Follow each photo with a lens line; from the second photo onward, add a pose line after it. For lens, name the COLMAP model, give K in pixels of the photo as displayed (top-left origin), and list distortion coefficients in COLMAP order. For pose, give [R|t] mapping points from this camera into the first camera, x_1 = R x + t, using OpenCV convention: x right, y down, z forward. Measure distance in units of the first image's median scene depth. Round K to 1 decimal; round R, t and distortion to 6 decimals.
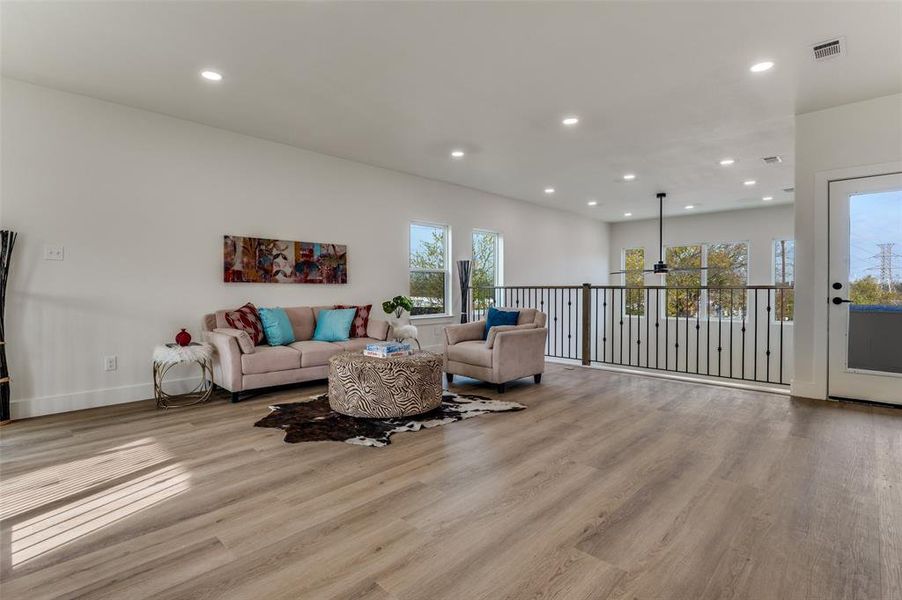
lens RADIAL K [[438.5, 0, 450.2], [0, 438.5, 288.4], [0, 0, 1]] dist [-0.013416, 0.000278]
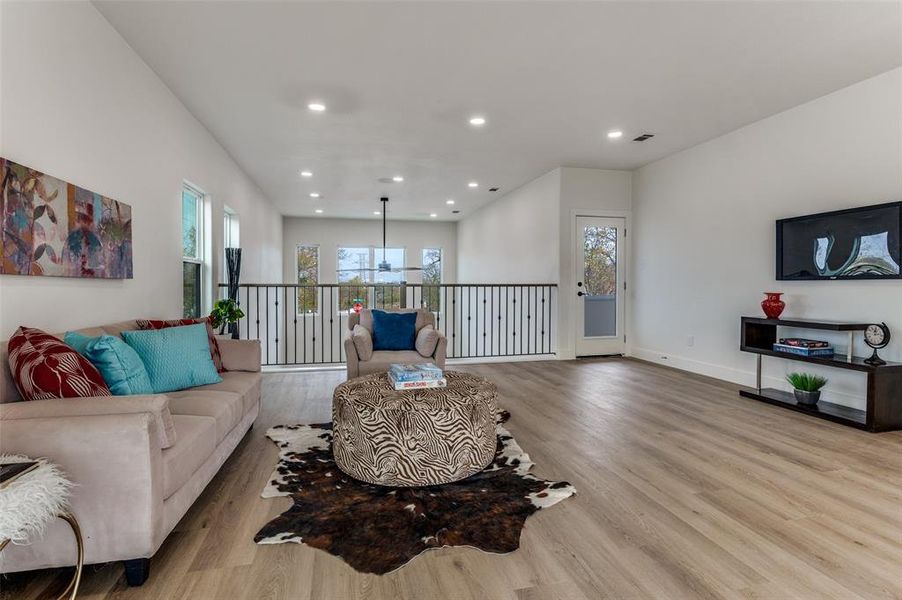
lens RADIAL K [[438.5, 0, 450.2], [0, 438.5, 288.4], [0, 0, 1]] dist [-0.013416, 0.000278]
pose [[0.532863, -0.007051, 0.846172, -0.543311], [0.003061, 0.999975, 0.006404, -0.001848], [-0.846196, -0.000822, 0.532871, 0.454249]]
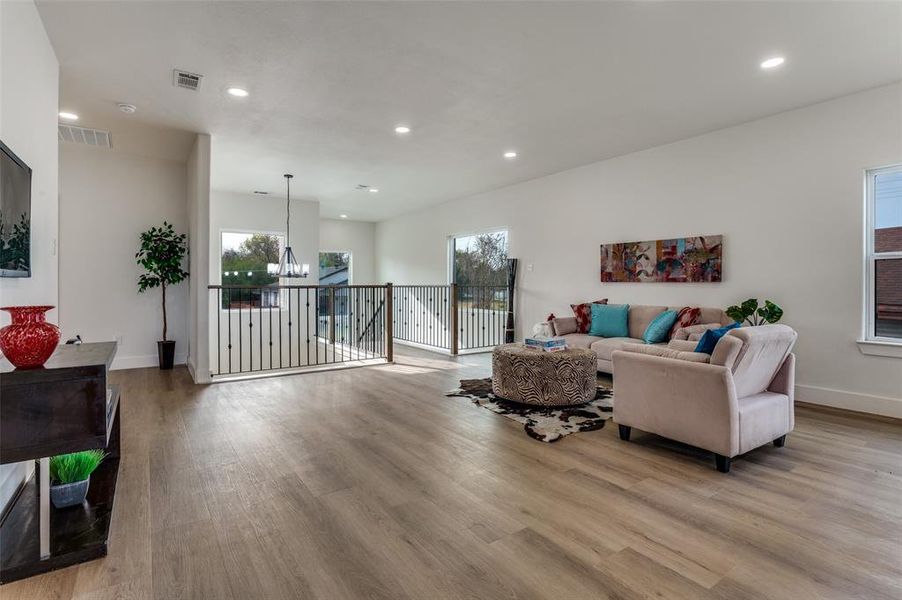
lens RADIAL K [[438.5, 0, 450.2], [0, 438.5, 288.4], [0, 0, 1]] dist [-0.013416, 0.000278]
pose [[-0.193865, 0.007604, -0.980999, 0.747463], [-0.004451, 0.999953, 0.008630, -0.004535], [0.981018, 0.006039, -0.193822, 0.761910]]
